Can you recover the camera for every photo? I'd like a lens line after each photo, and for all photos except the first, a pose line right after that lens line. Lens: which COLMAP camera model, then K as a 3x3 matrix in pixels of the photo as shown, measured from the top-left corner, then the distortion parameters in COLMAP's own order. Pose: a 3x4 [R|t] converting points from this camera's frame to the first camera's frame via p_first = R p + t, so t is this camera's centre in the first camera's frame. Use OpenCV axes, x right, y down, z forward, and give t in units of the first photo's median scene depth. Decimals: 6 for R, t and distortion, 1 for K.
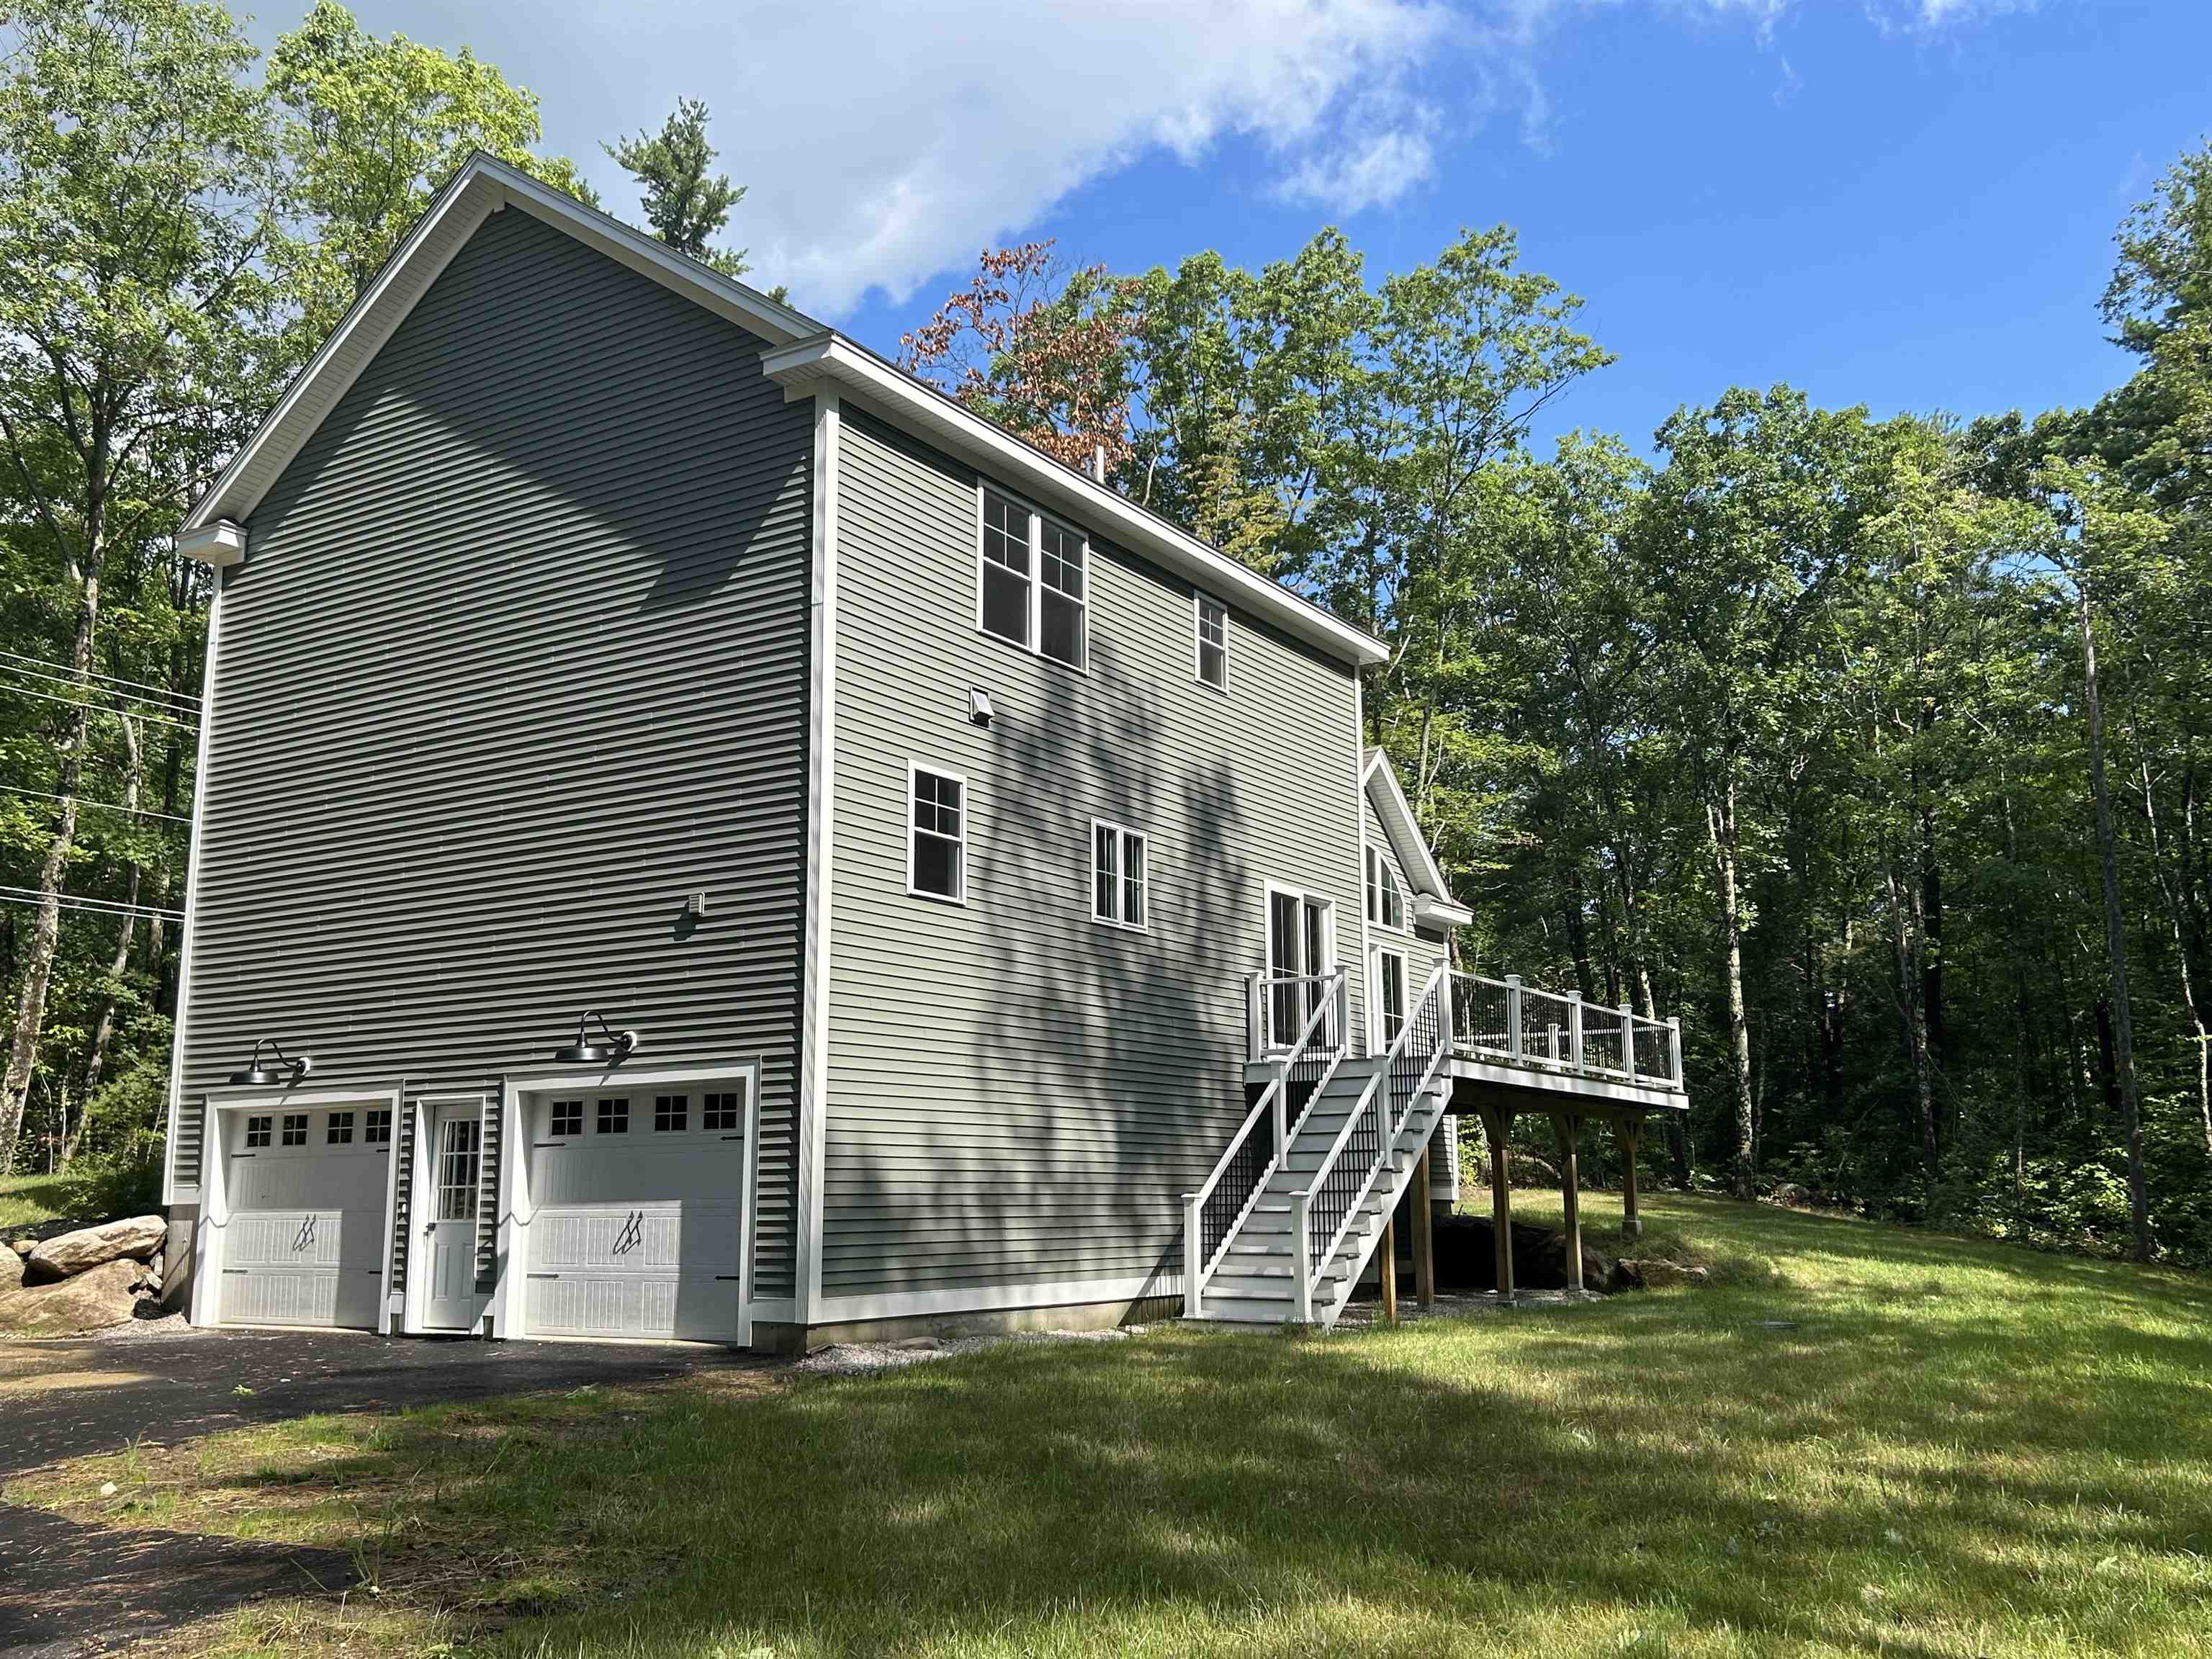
lens RADIAL K [[1981.0, 0, 1113.0], [0, 1981.0, 823.8], [0, 0, 1]] dist [0.048037, -0.036123]
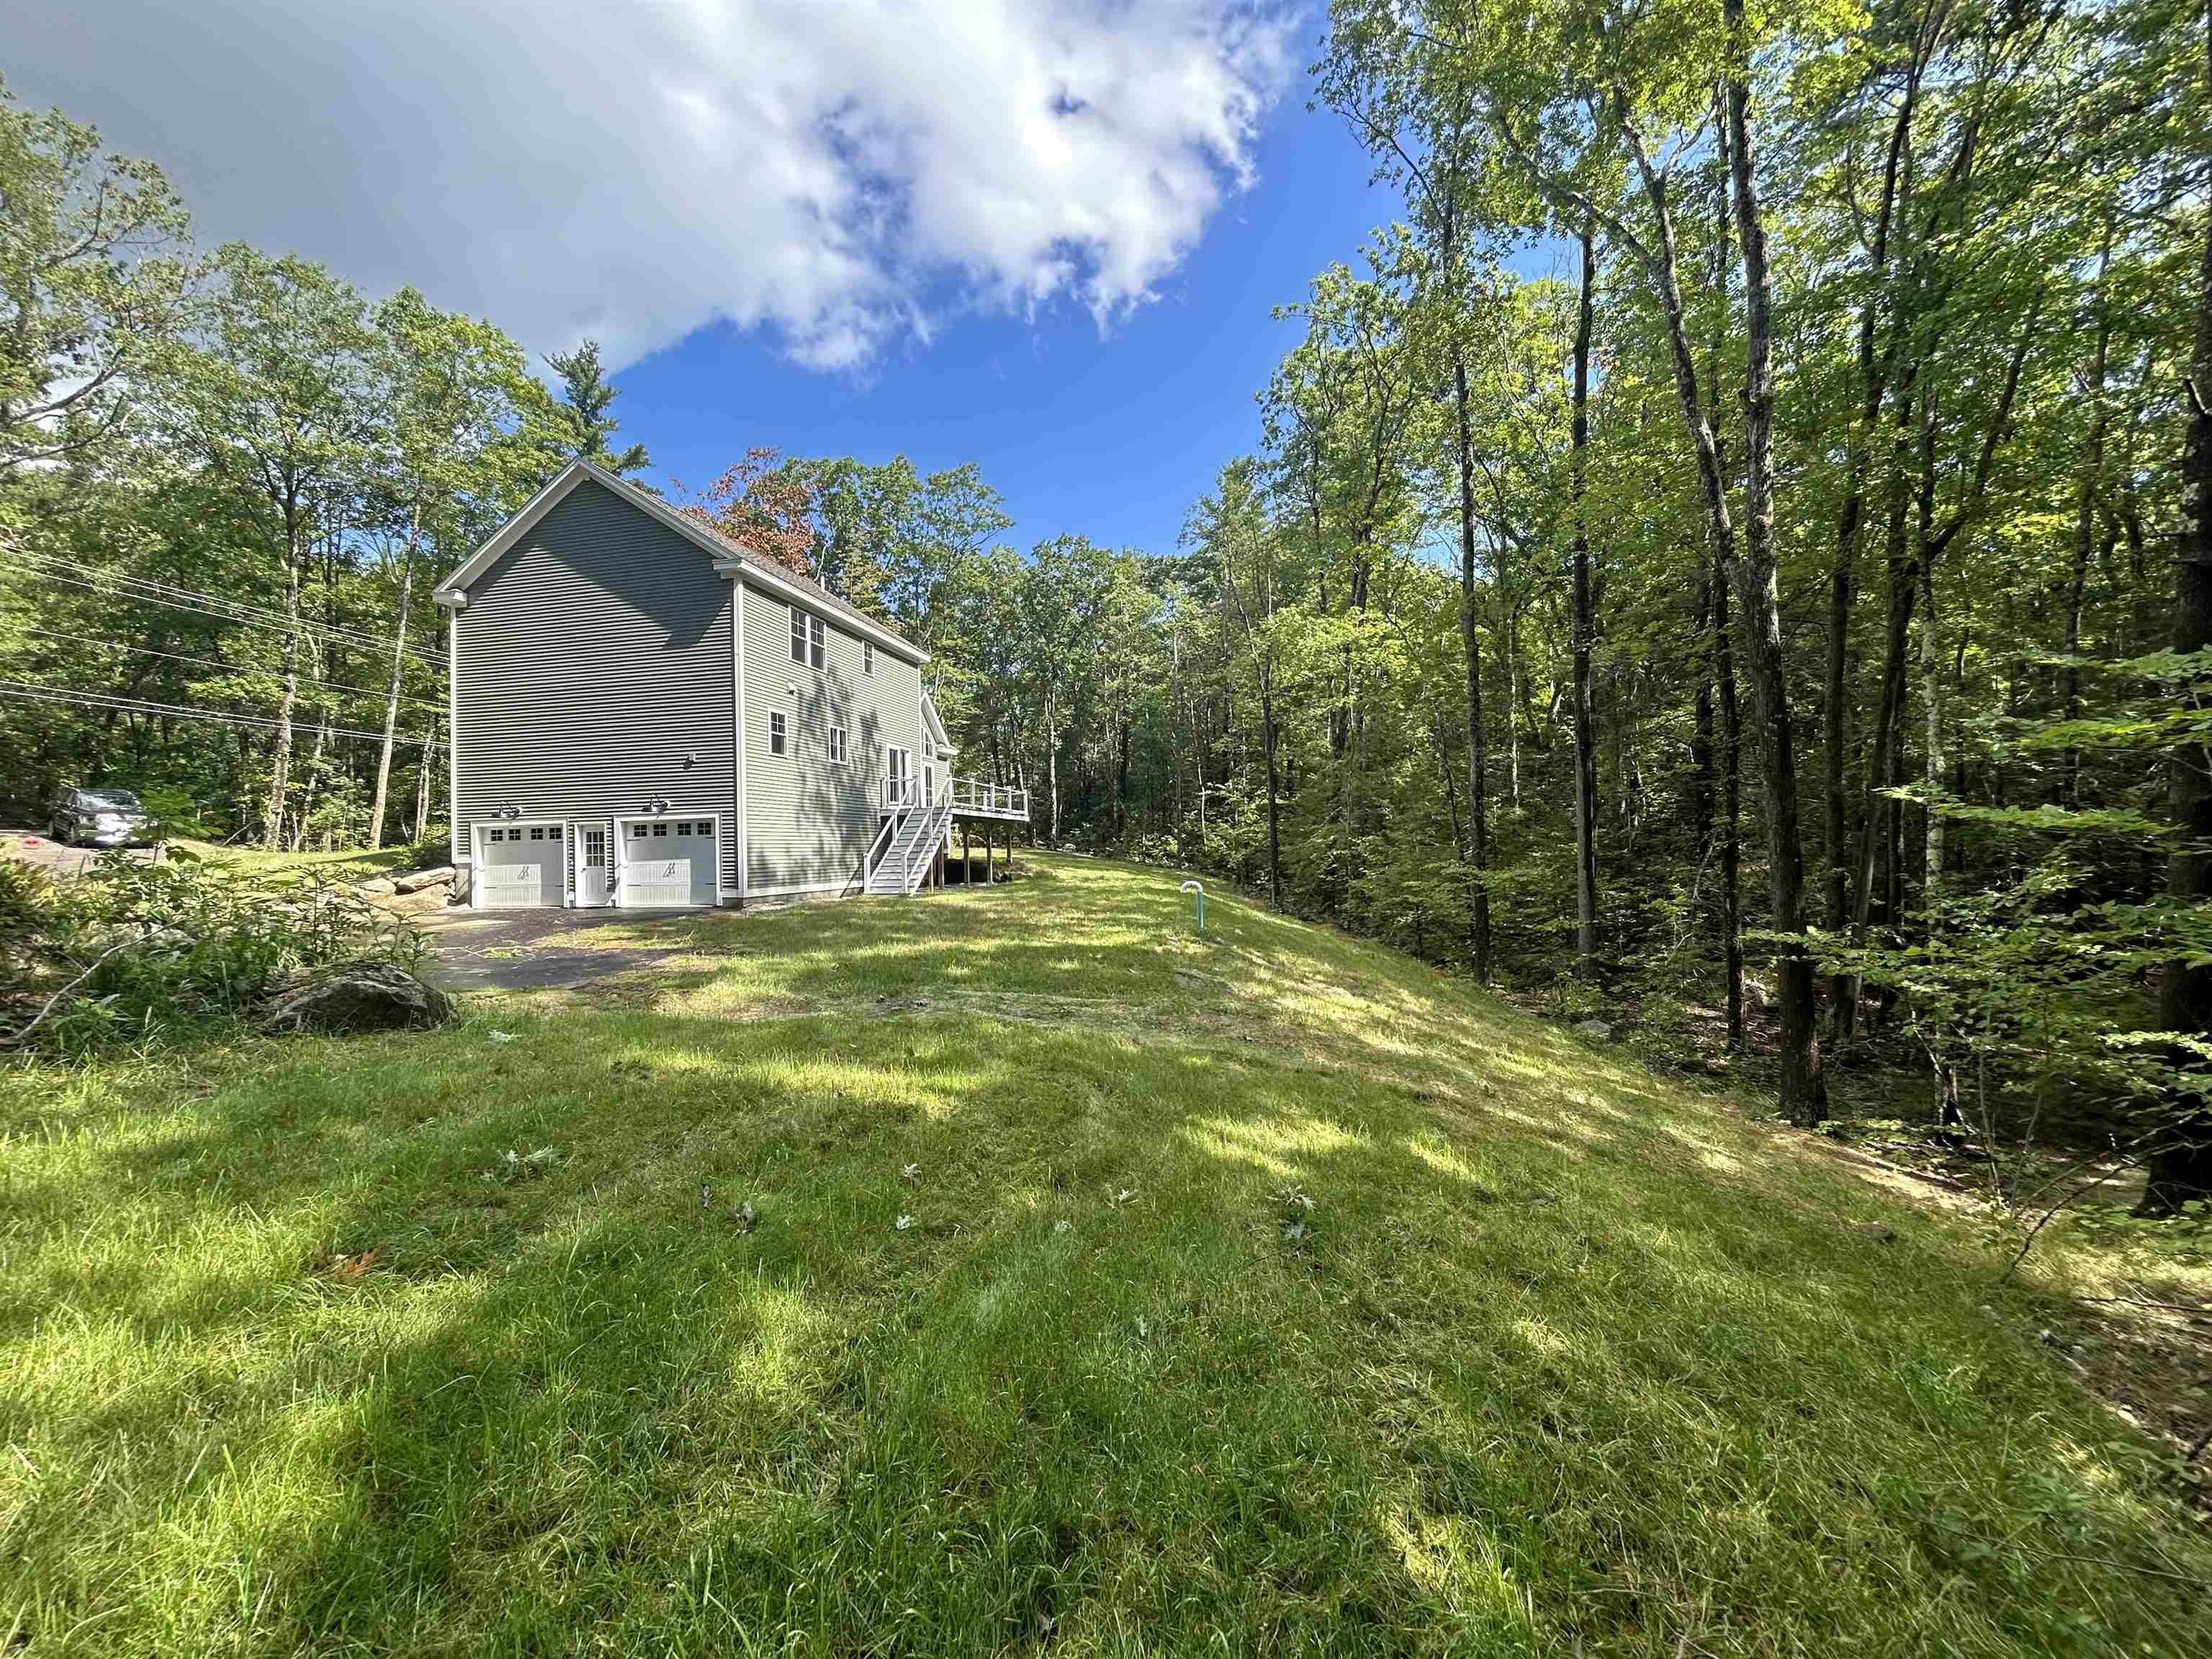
lens RADIAL K [[891.2, 0, 1109.9], [0, 891.2, 831.2], [0, 0, 1]] dist [-0.002602, 0.002120]
pose [[0.936825, -0.008450, 0.349695, -0.079958], [-0.048984, 0.986688, 0.155070, -0.069716], [-0.346350, -0.162403, 0.923941, -0.346268]]
